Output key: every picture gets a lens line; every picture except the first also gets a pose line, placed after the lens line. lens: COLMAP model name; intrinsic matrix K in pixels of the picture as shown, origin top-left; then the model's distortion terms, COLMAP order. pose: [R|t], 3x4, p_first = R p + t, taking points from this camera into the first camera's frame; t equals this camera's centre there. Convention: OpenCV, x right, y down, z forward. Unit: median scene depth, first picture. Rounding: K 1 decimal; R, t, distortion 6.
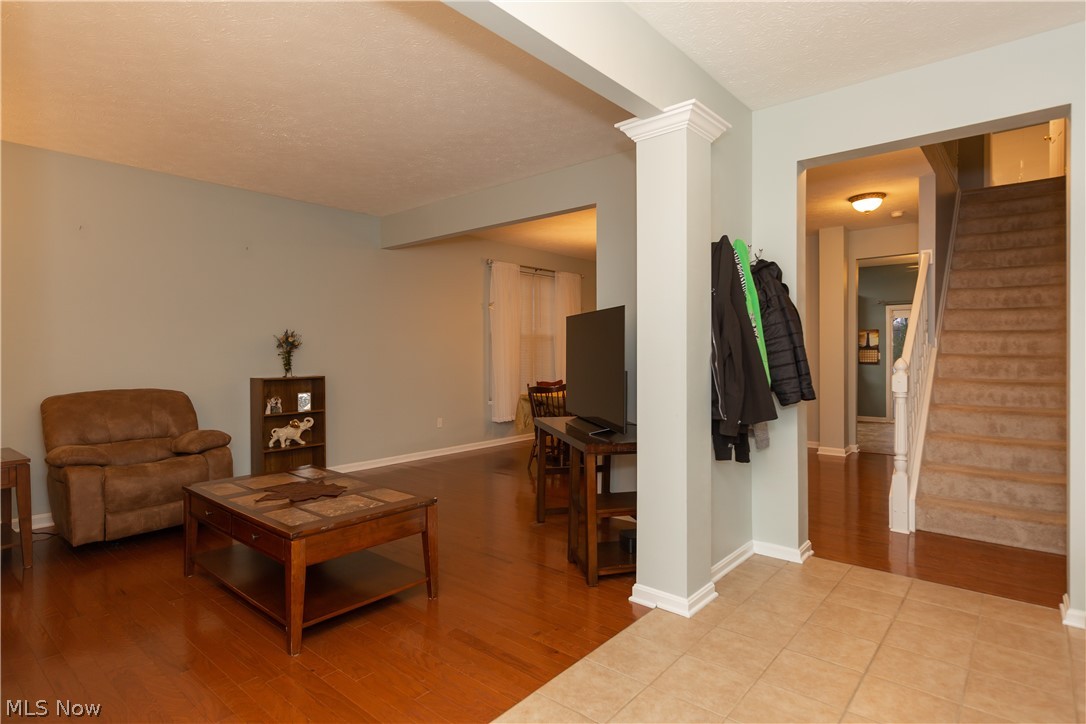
lens RADIAL K [[583.6, 0, 543.8], [0, 583.6, 359.2], [0, 0, 1]] dist [0.002686, -0.003532]
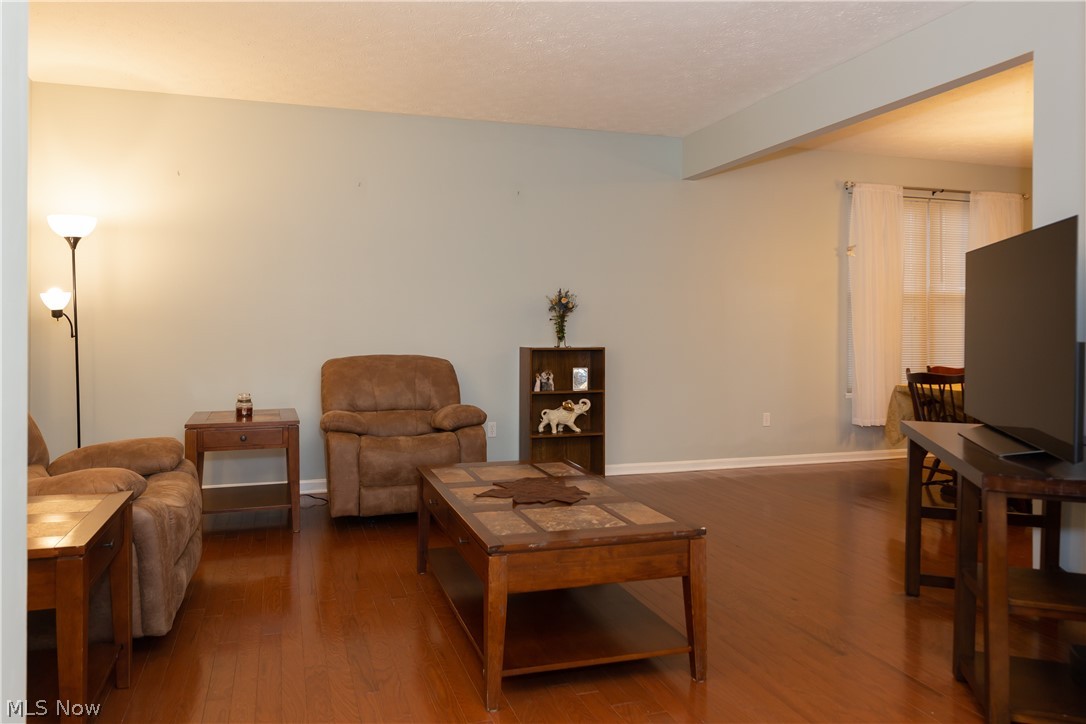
lens RADIAL K [[723.5, 0, 495.9], [0, 723.5, 324.6], [0, 0, 1]] dist [0.005949, -0.005459]
pose [[0.830923, 0.005437, -0.556361, 0.057267], [-0.015237, 0.999800, -0.012986, 0.017176], [0.556179, 0.019268, 0.830839, 0.145328]]
